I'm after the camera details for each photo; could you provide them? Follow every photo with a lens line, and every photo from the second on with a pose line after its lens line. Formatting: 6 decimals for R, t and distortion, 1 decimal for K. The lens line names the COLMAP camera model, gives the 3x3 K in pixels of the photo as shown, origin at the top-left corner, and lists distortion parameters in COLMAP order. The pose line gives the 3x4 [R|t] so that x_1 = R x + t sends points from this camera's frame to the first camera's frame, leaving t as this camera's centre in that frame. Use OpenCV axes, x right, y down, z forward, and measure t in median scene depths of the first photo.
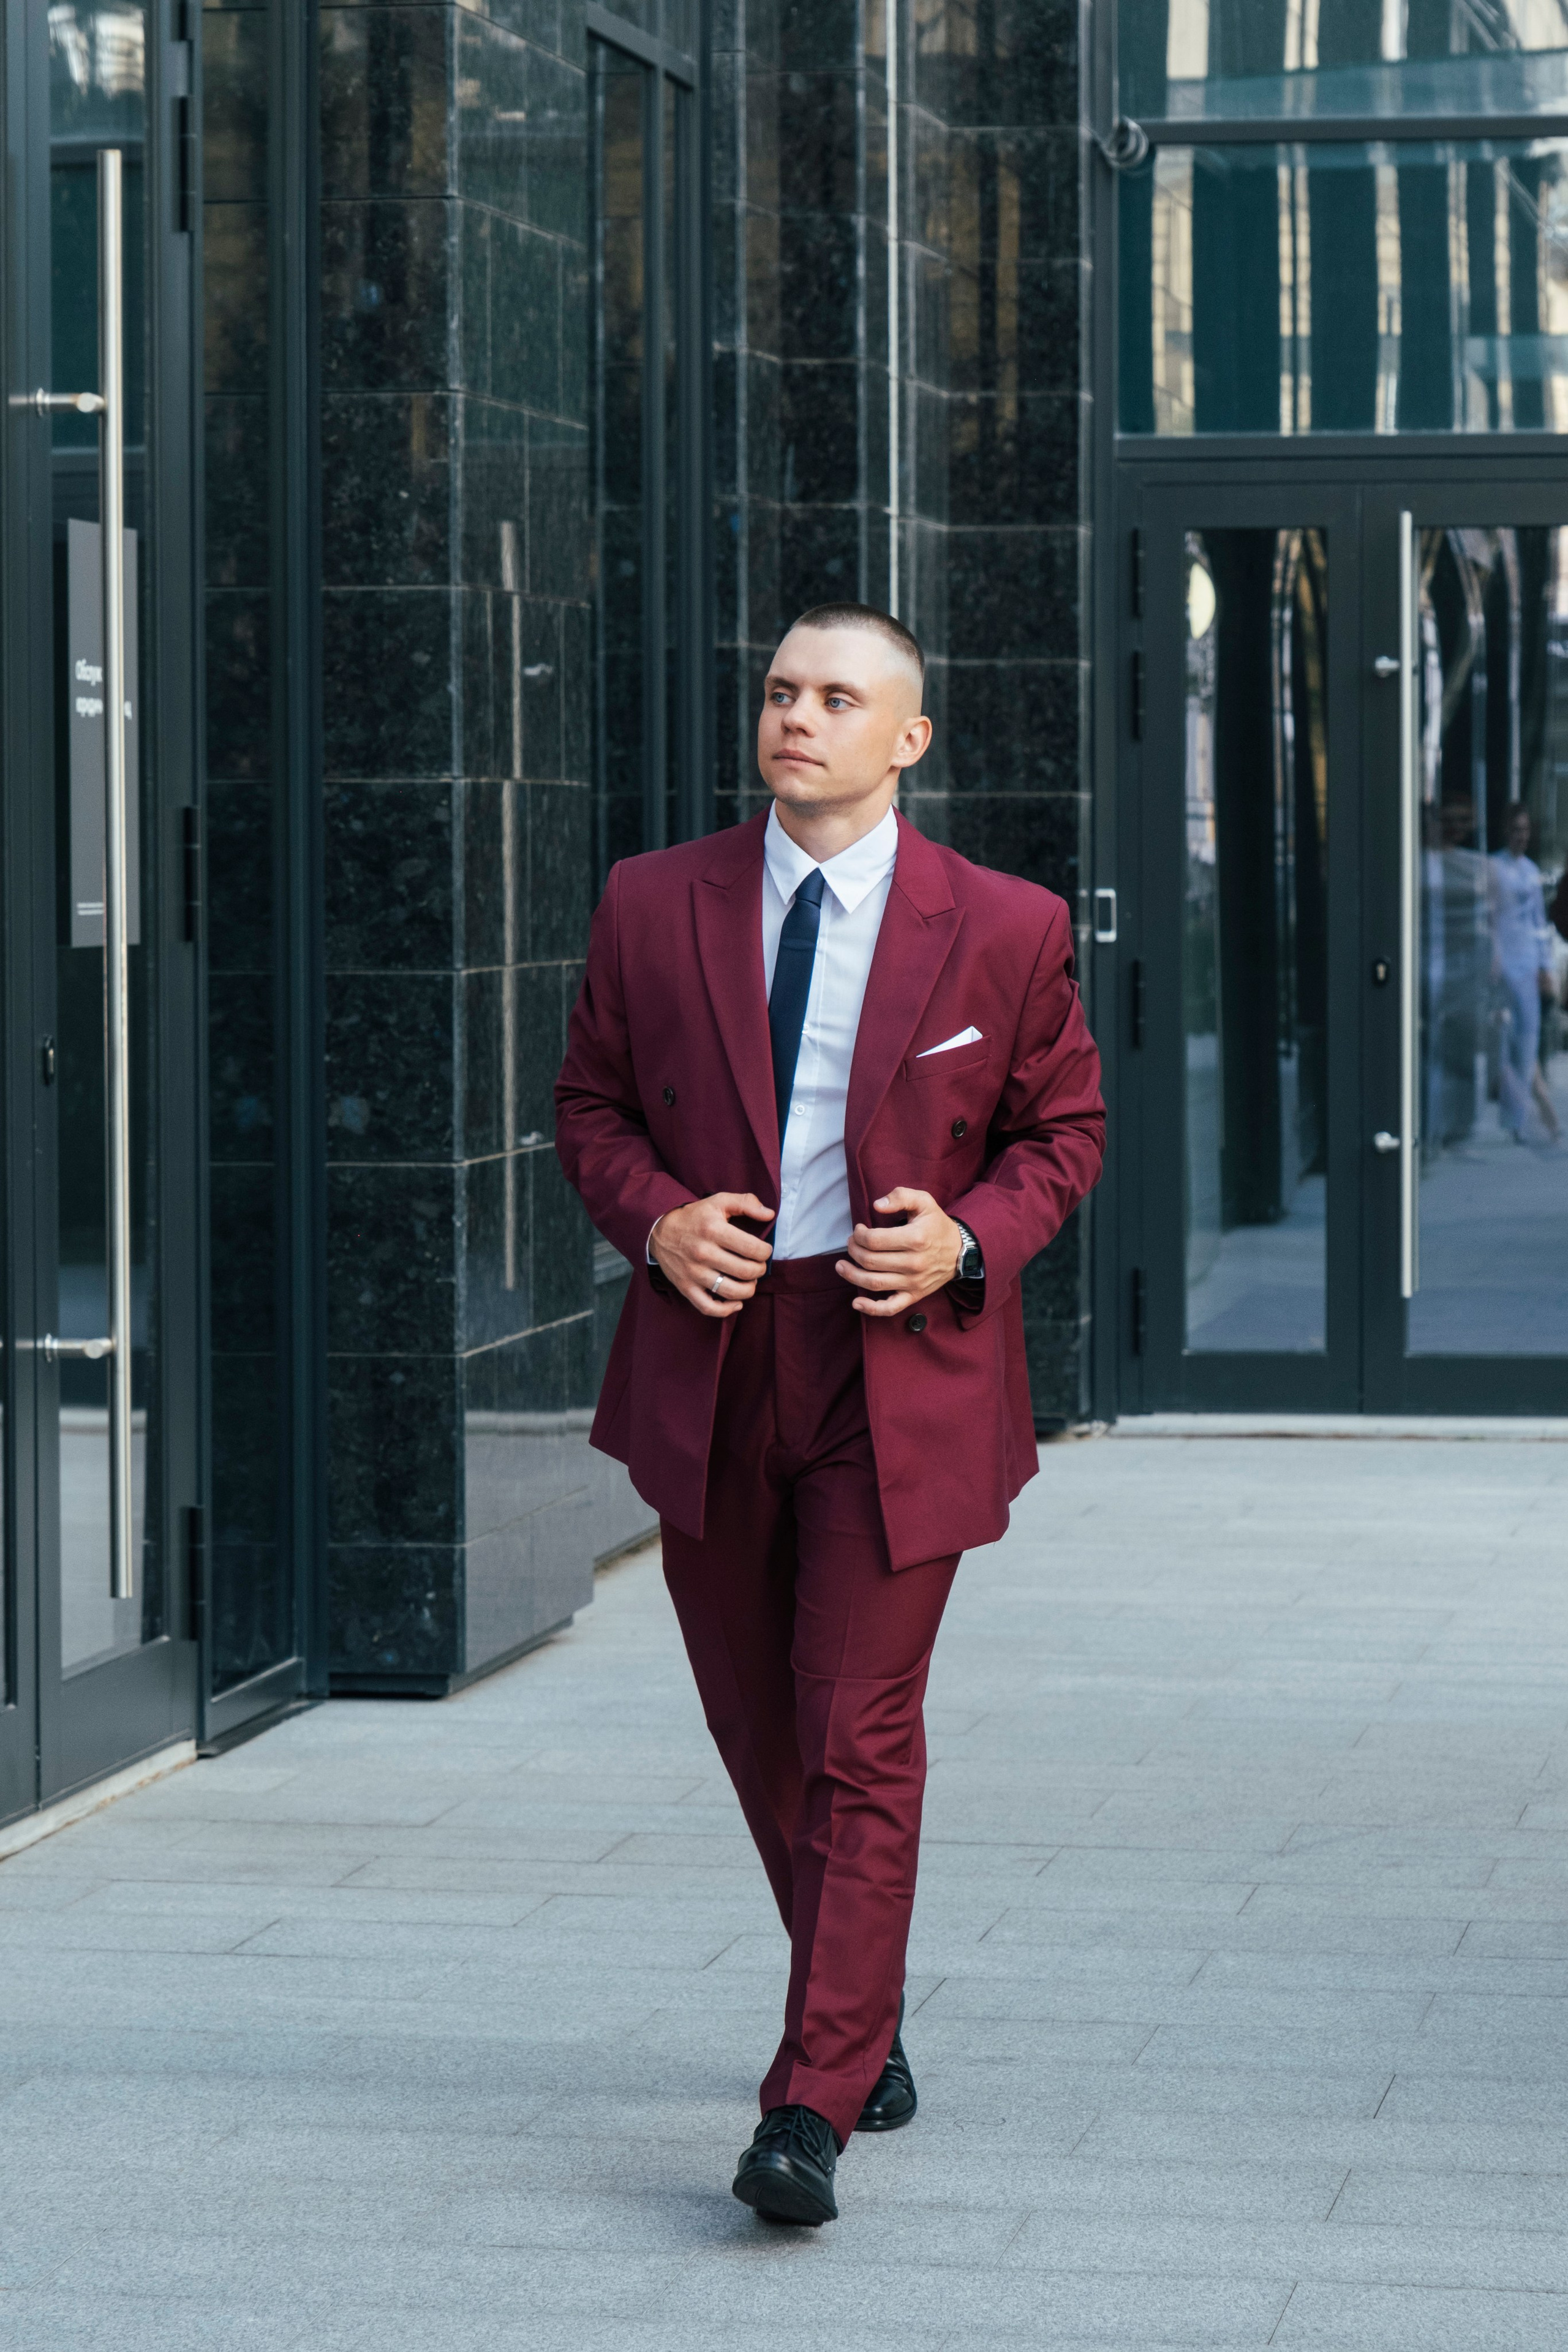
lens RADIAL K [[7370.8, 0, 778.5], [0, 7370.8, 1180.6], [0, 0, 1]] dist [-0.211561, 0.000000]
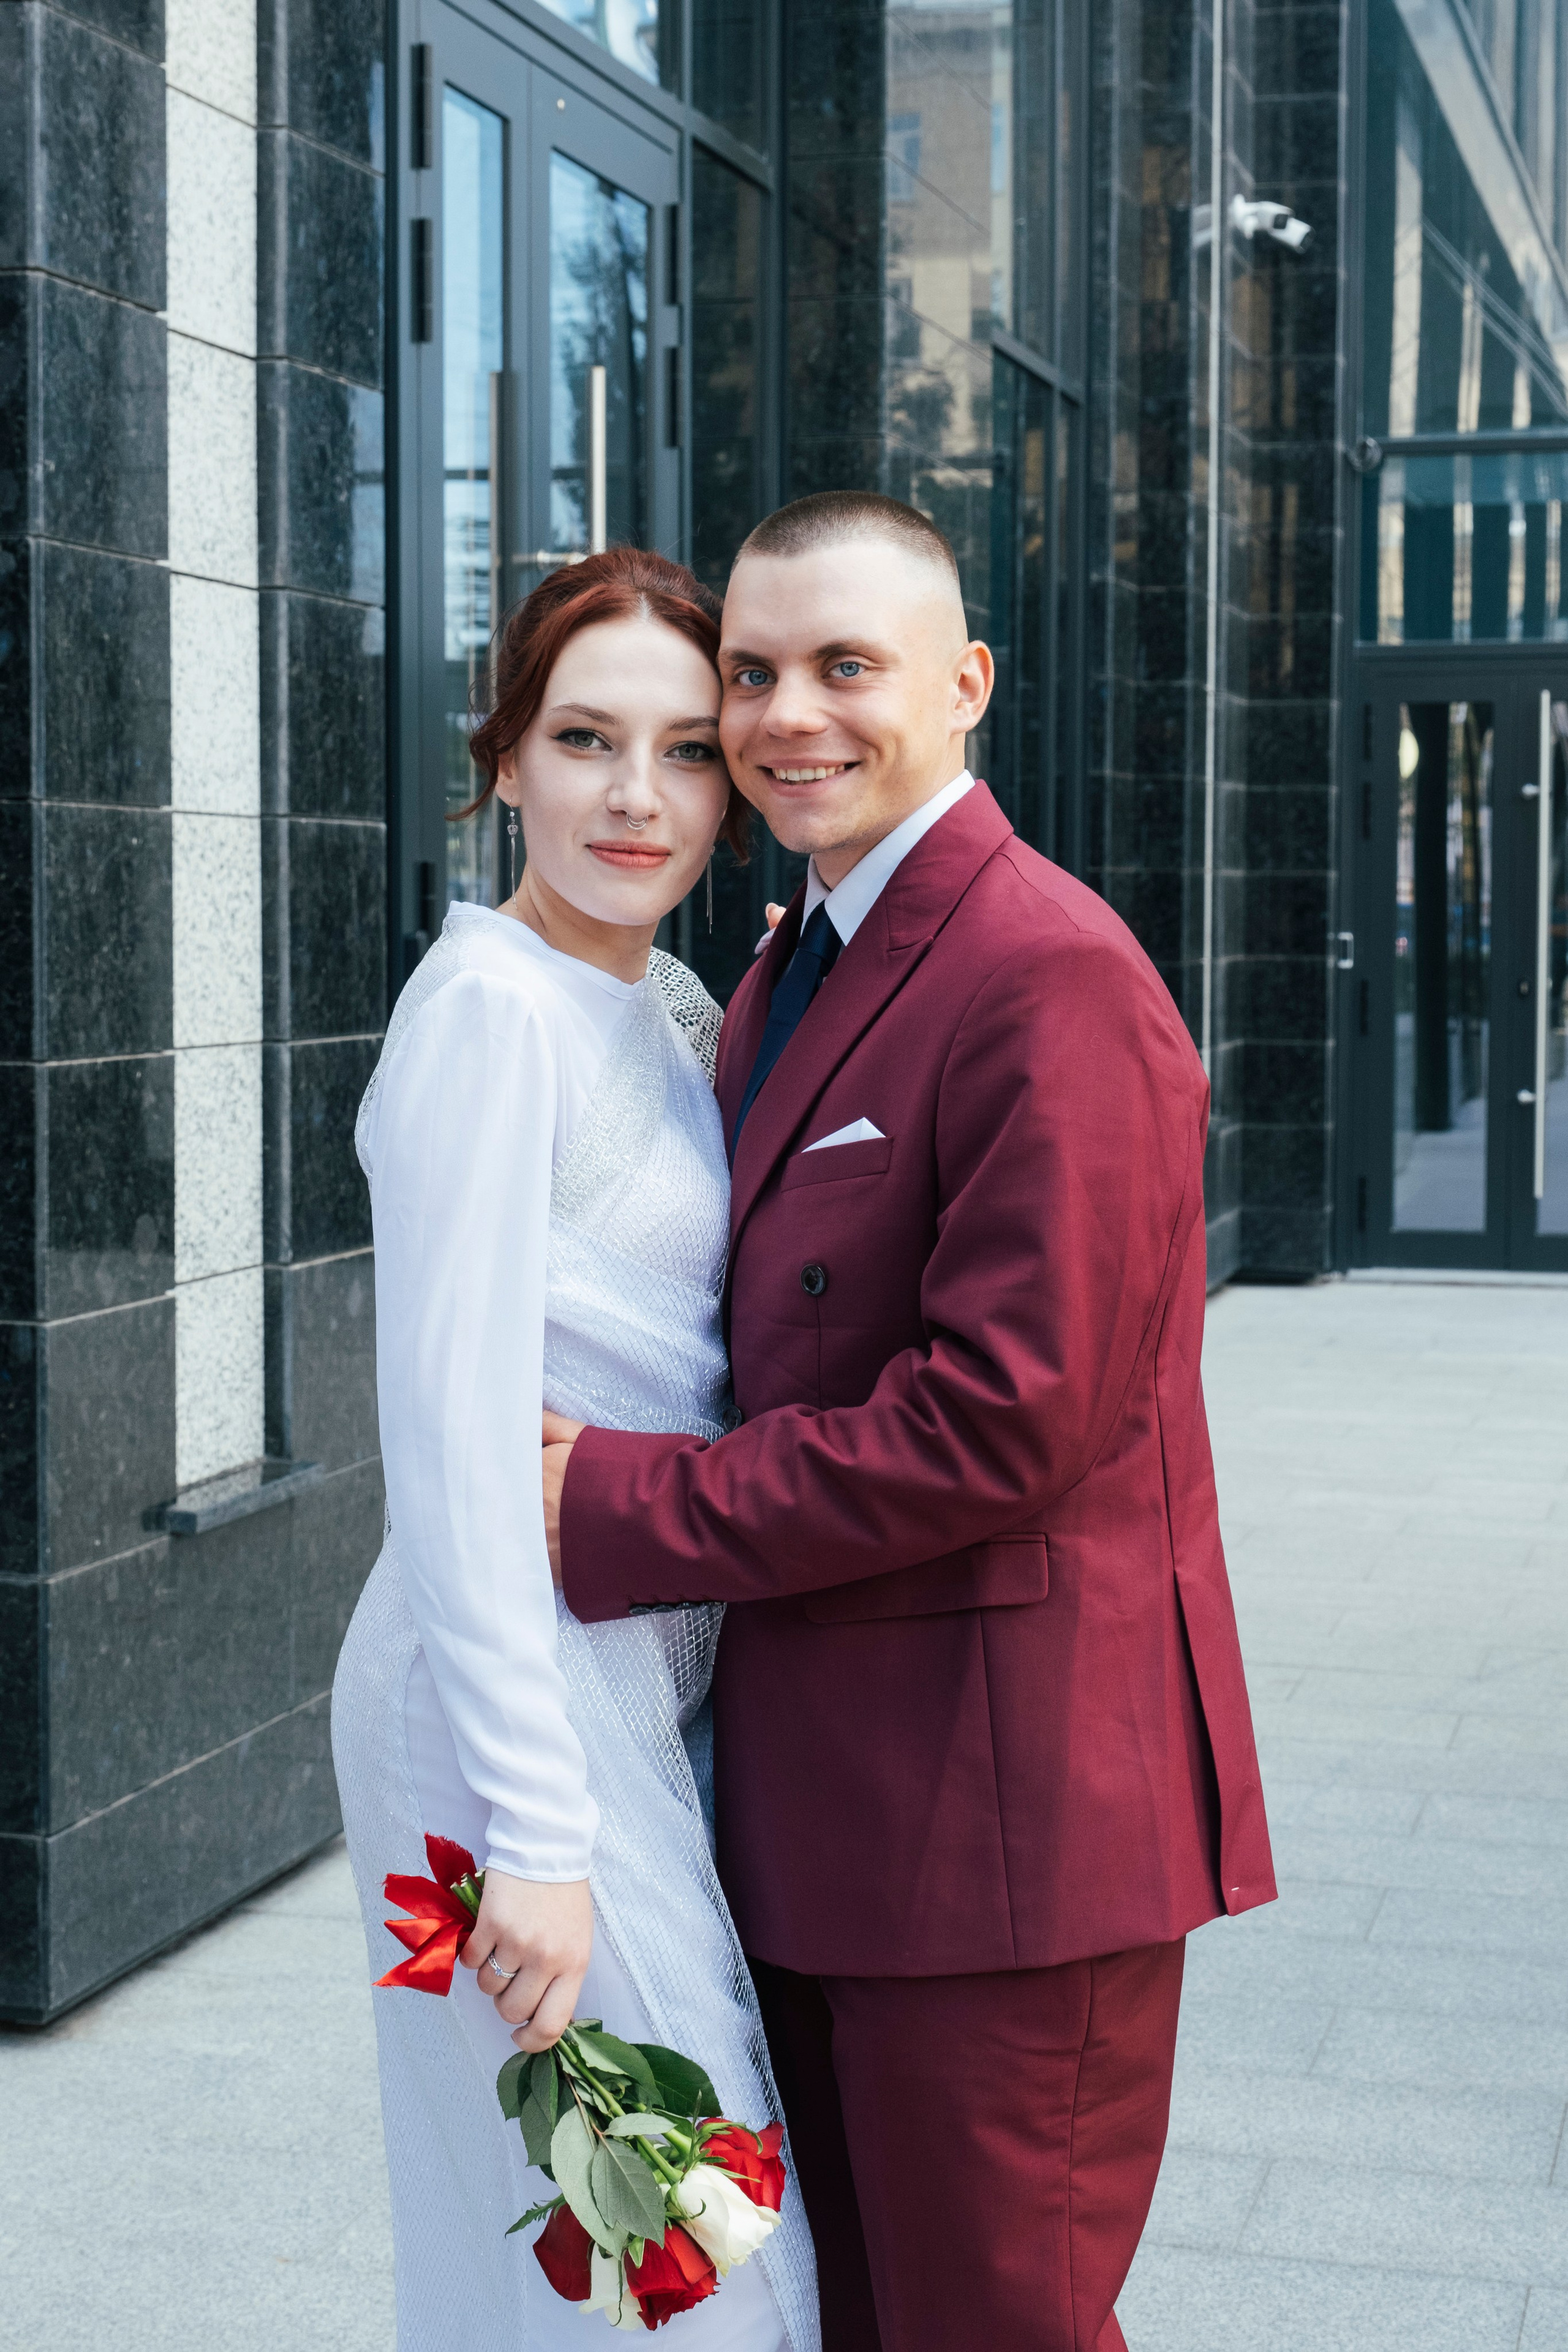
lens RADIAL K [[3760.0, 0, 787.6], [0, 3760.0, 1130.0], [0, 0, 1]] dist [0.008029, 0.000000]
pose [[0.994818, 0.011650, -0.101003, 0.010911], [-0.010326, 0.999854, 0.013628, -0.010816], [0.101147, -0.012514, 0.994793, 0.273553]]
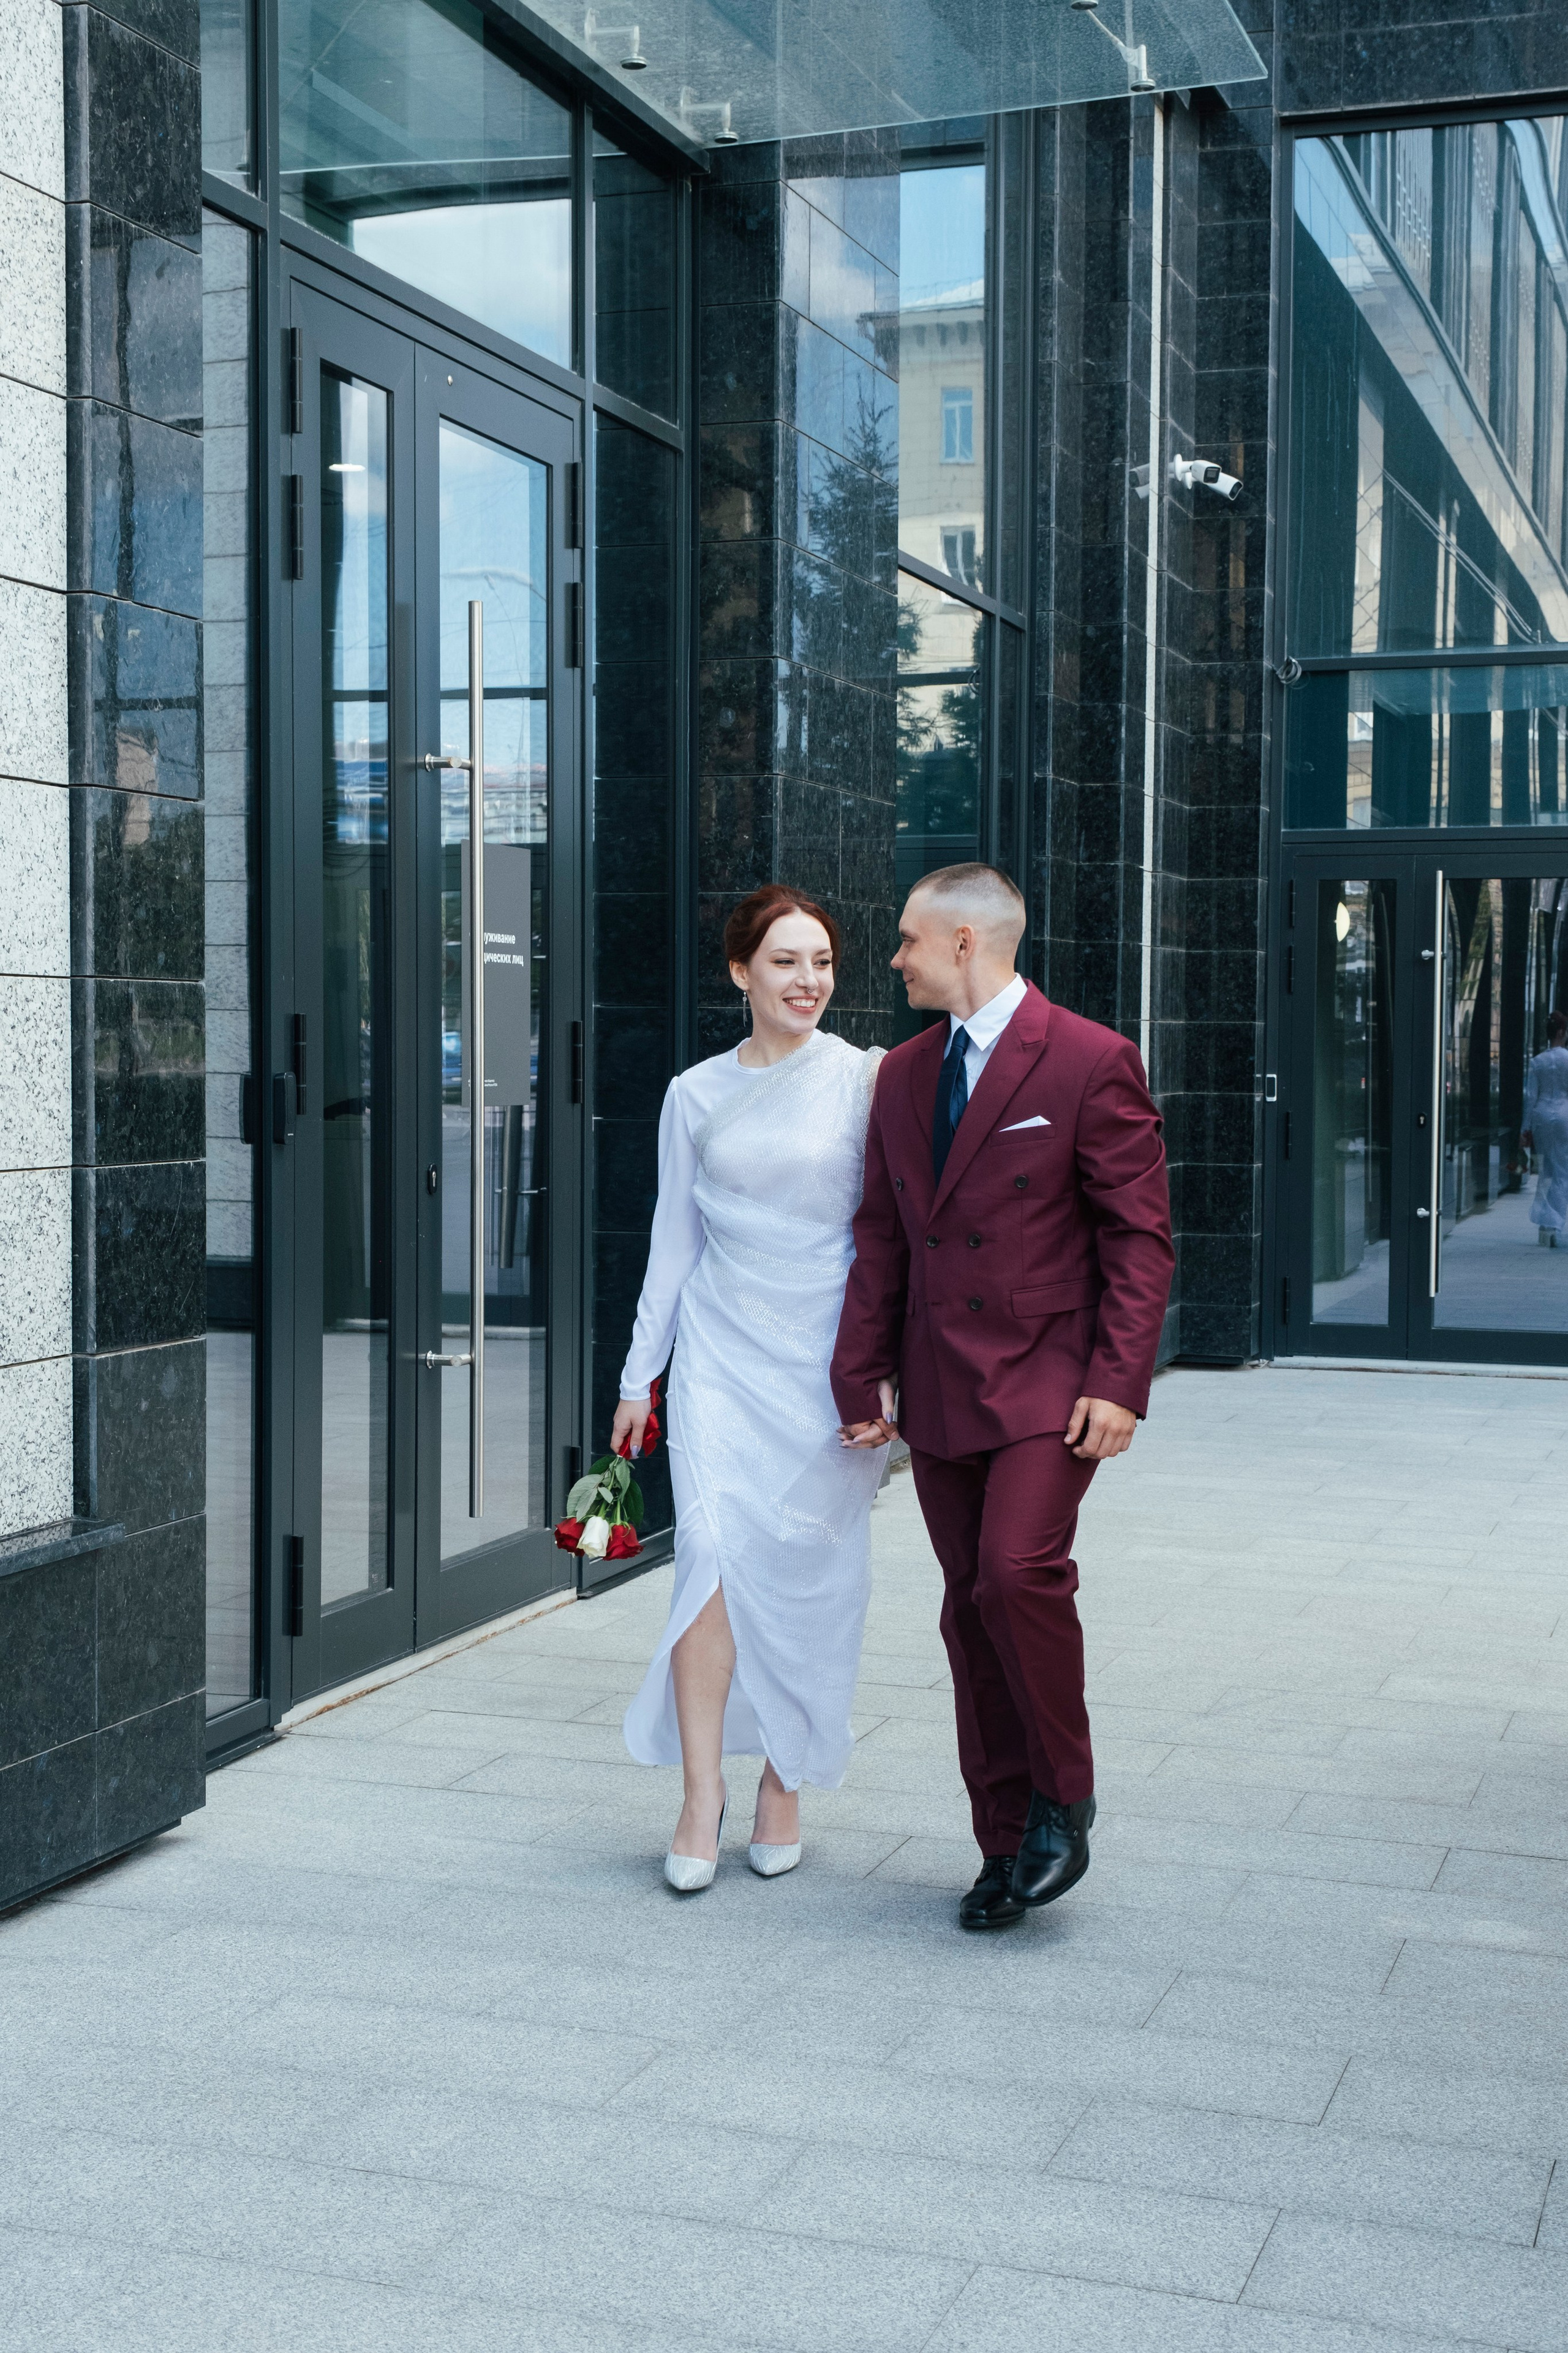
lens RADIAL K [[3097.8, 0, 766.6], [0, 3097.8, 1192.5], [0, 0, 1]] dist [0.045192, 0.000000]
pose [[0.986373, 0.016039, -0.163740, 0.068143], [-0.015903, 0.999871, 0.002136, -0.013245], [0.163753, 0.000497, 0.986501, 0.294203]]
